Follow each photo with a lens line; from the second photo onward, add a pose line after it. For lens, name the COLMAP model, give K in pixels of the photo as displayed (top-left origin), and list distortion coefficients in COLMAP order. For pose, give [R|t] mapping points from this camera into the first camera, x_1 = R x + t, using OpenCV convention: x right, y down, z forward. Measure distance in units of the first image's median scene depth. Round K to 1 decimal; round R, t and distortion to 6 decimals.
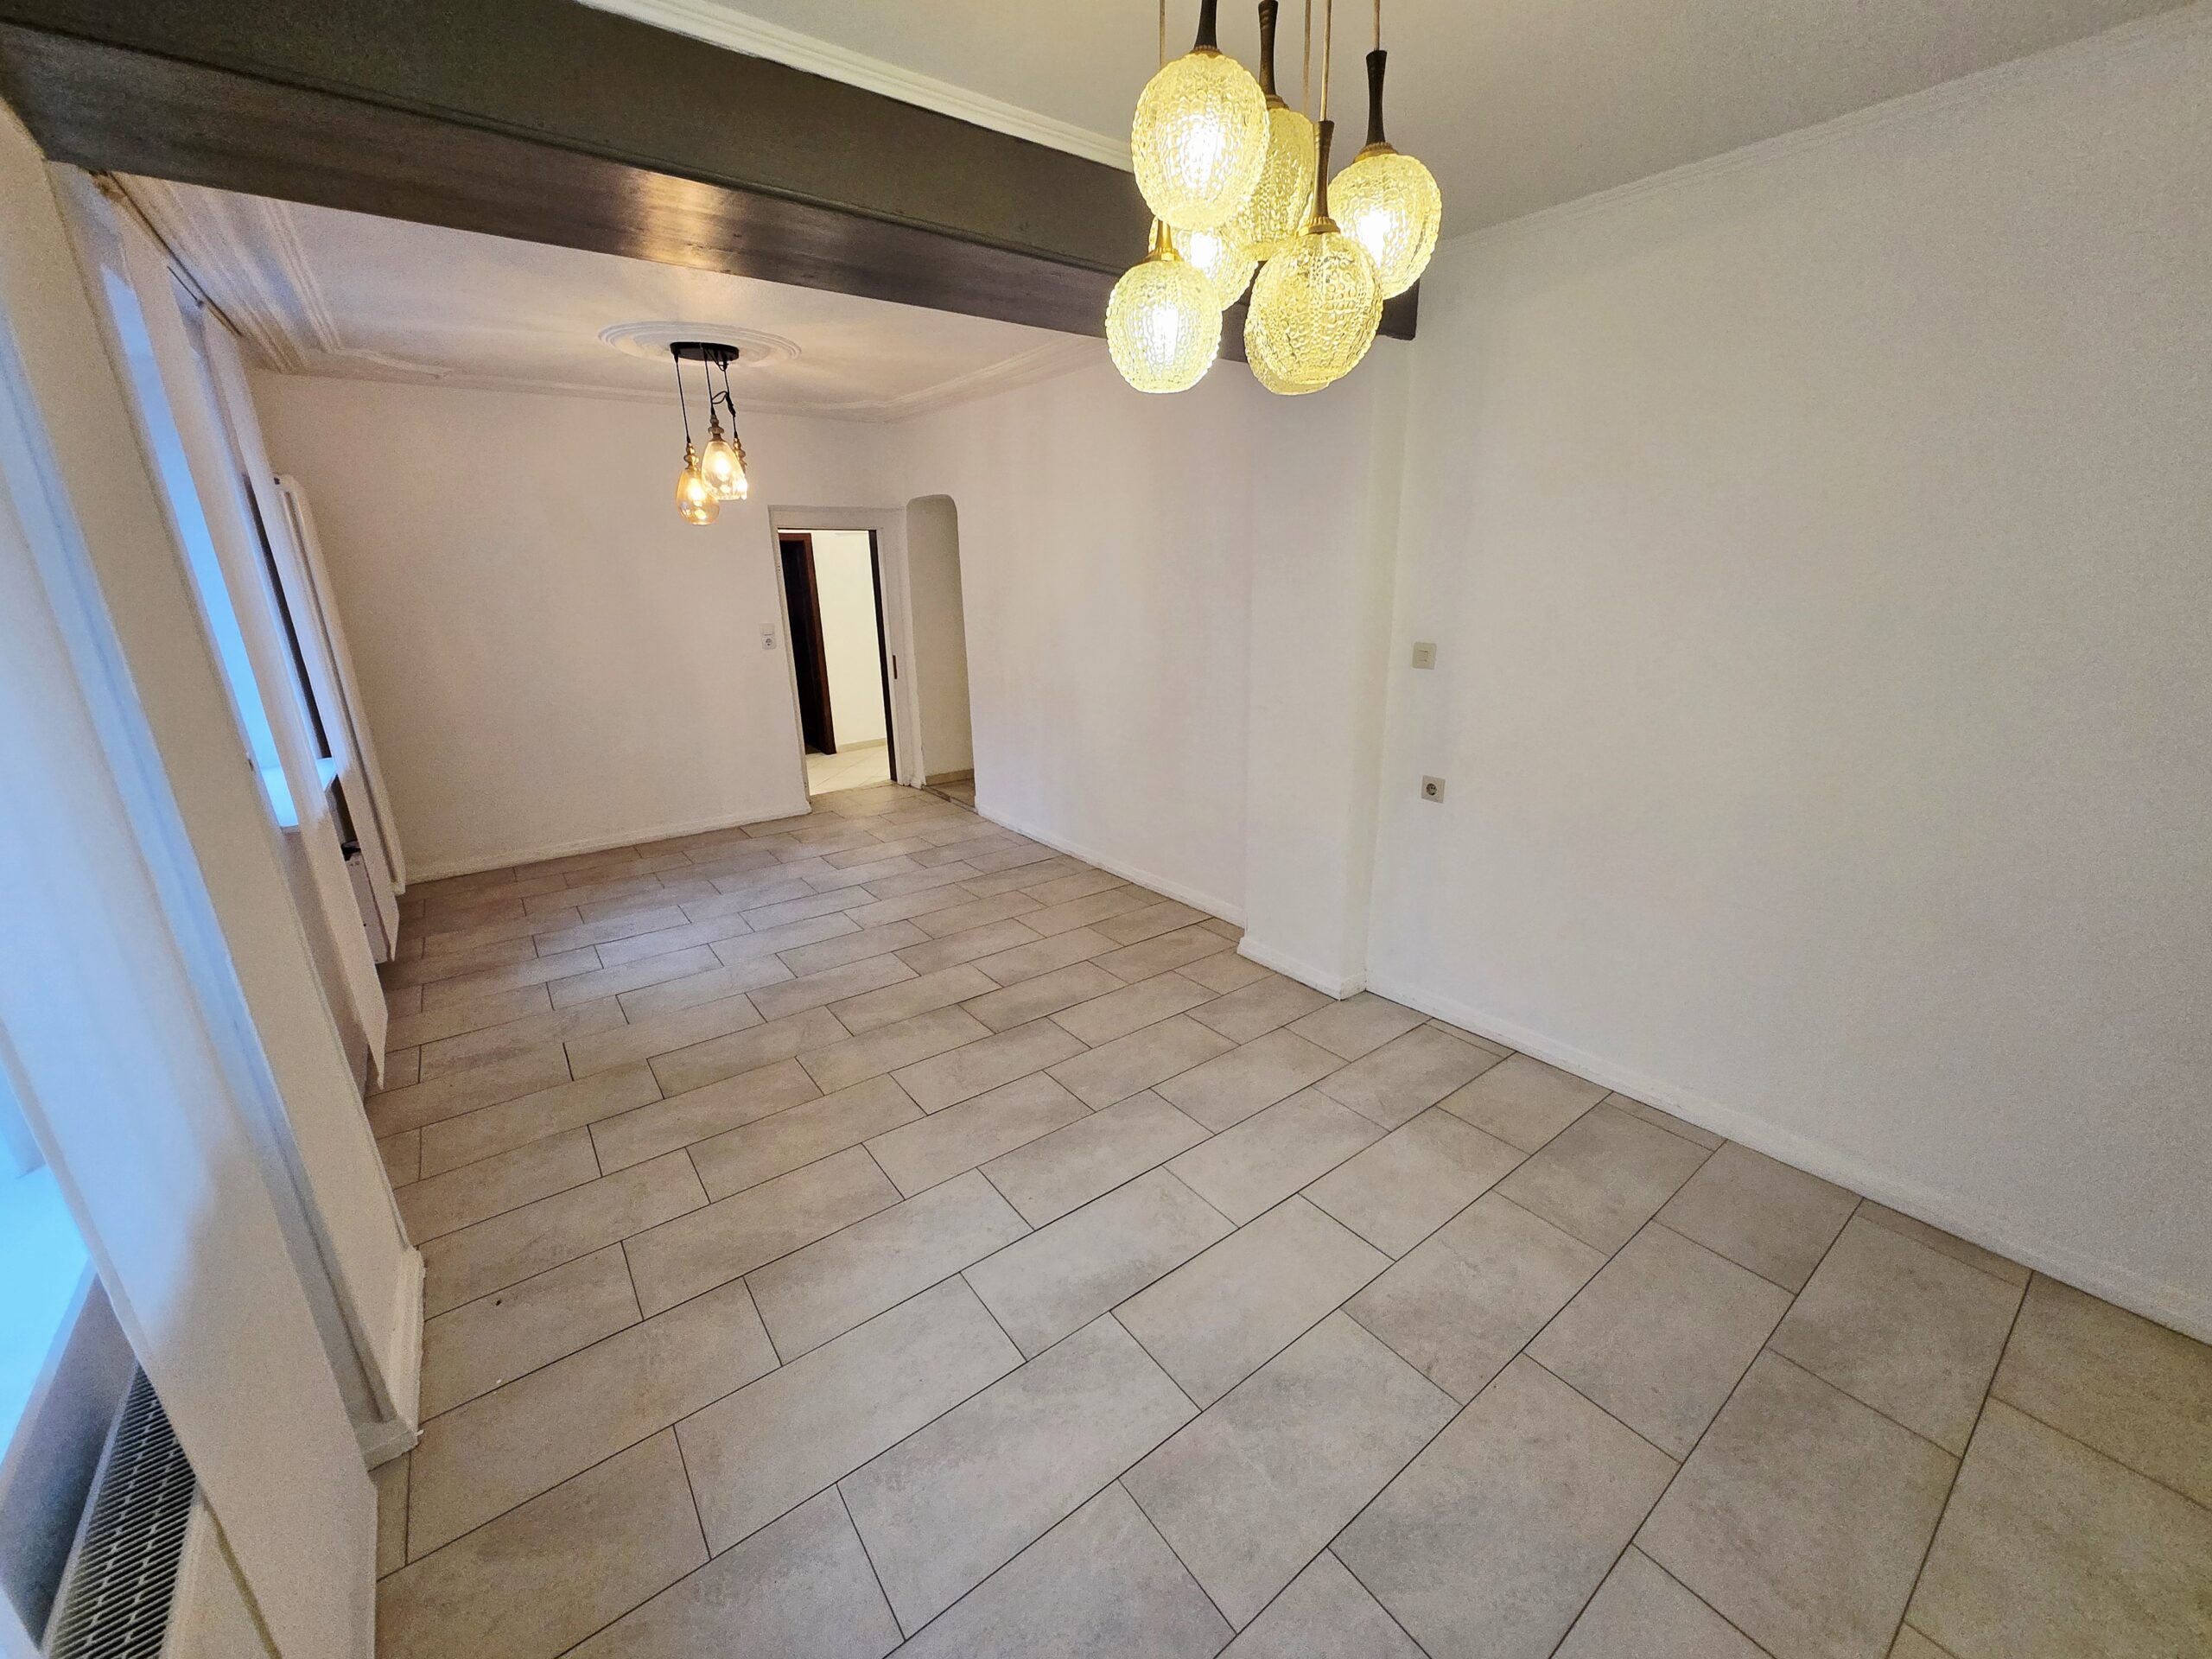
lens RADIAL K [[863.1, 0, 1107.2], [0, 863.1, 832.2], [0, 0, 1]] dist [0.002381, 0.000185]
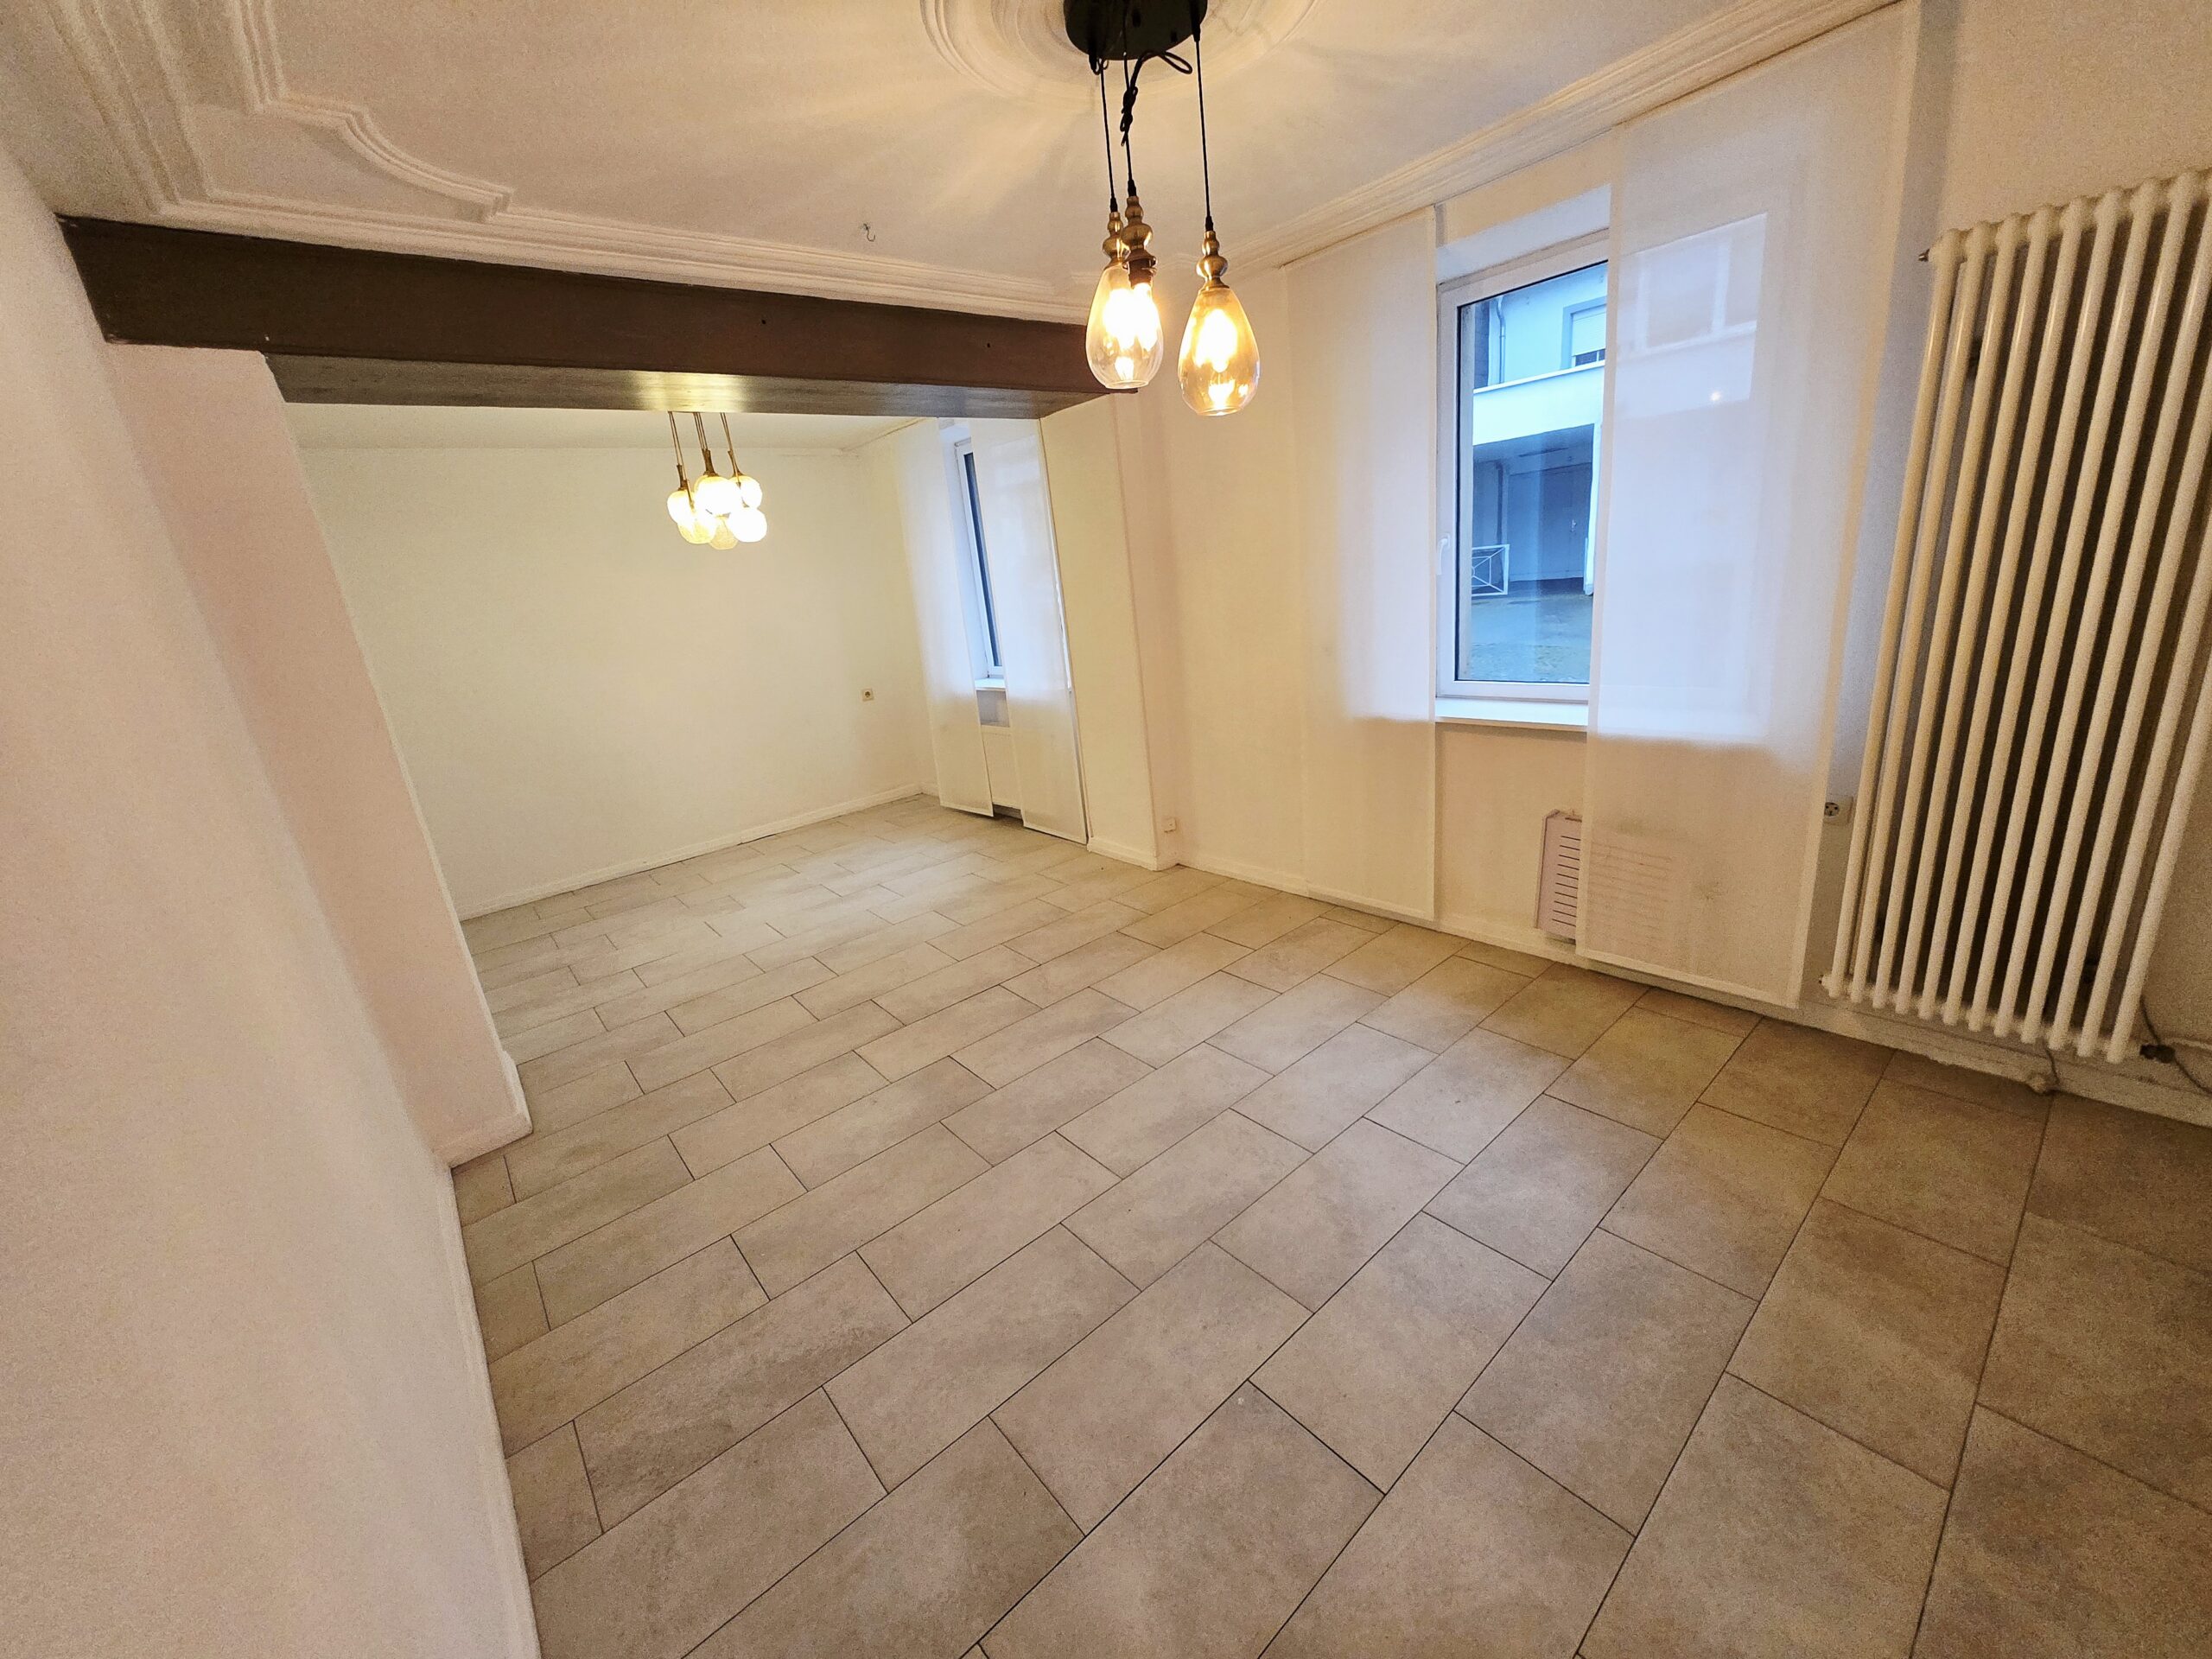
lens RADIAL K [[863.1, 0, 1105.6], [0, 863.1, 830.7], [0, 0, 1]] dist [0.002381, 0.000185]
pose [[-0.990899, 0.133961, -0.013206, -0.404256], [0.103889, 0.823450, 0.557797, -0.484064], [0.085598, 0.551348, -0.829873, 1.670300]]
